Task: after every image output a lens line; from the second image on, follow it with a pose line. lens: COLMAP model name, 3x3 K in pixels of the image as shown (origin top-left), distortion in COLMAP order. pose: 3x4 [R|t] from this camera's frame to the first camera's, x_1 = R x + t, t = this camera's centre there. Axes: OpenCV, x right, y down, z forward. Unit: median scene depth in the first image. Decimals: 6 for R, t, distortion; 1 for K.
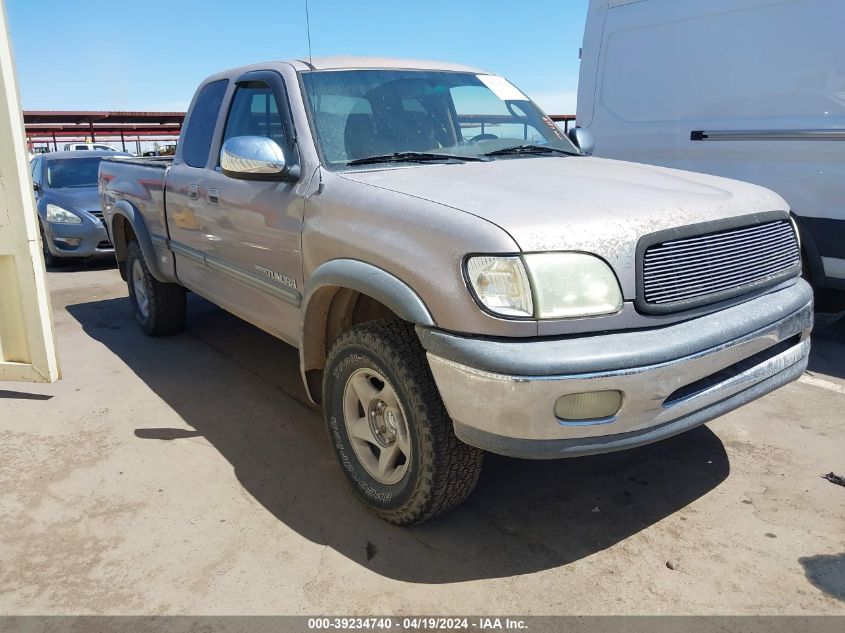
lens RADIAL K [[657.5, 0, 422.5], [0, 657.5, 316.5], [0, 0, 1]] dist [0.005411, -0.002746]
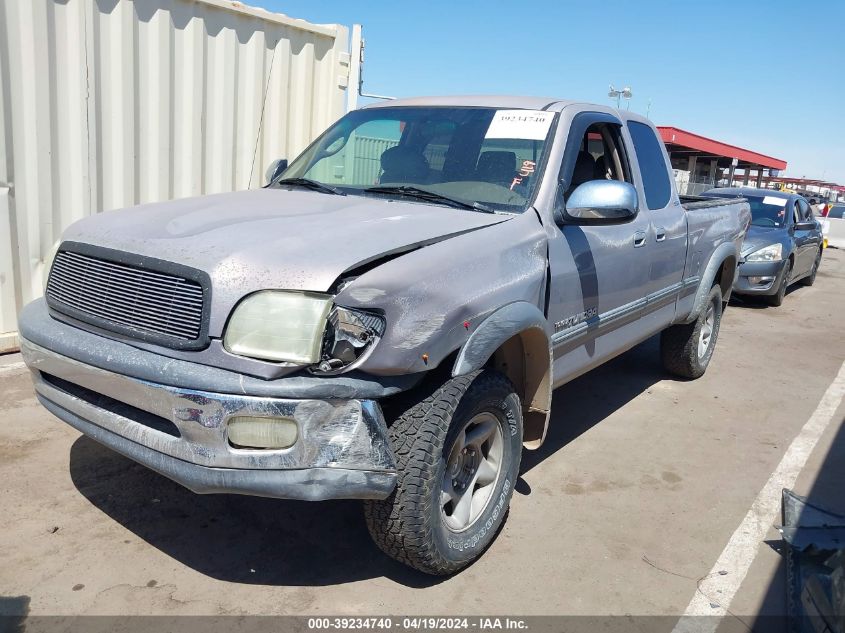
lens RADIAL K [[657.5, 0, 422.5], [0, 657.5, 316.5], [0, 0, 1]] dist [0.005411, -0.002746]
pose [[0.302621, 0.253404, -0.918807, 1.414609], [-0.304458, 0.939203, 0.158752, -0.324976], [0.903175, 0.231697, 0.361373, 0.990816]]
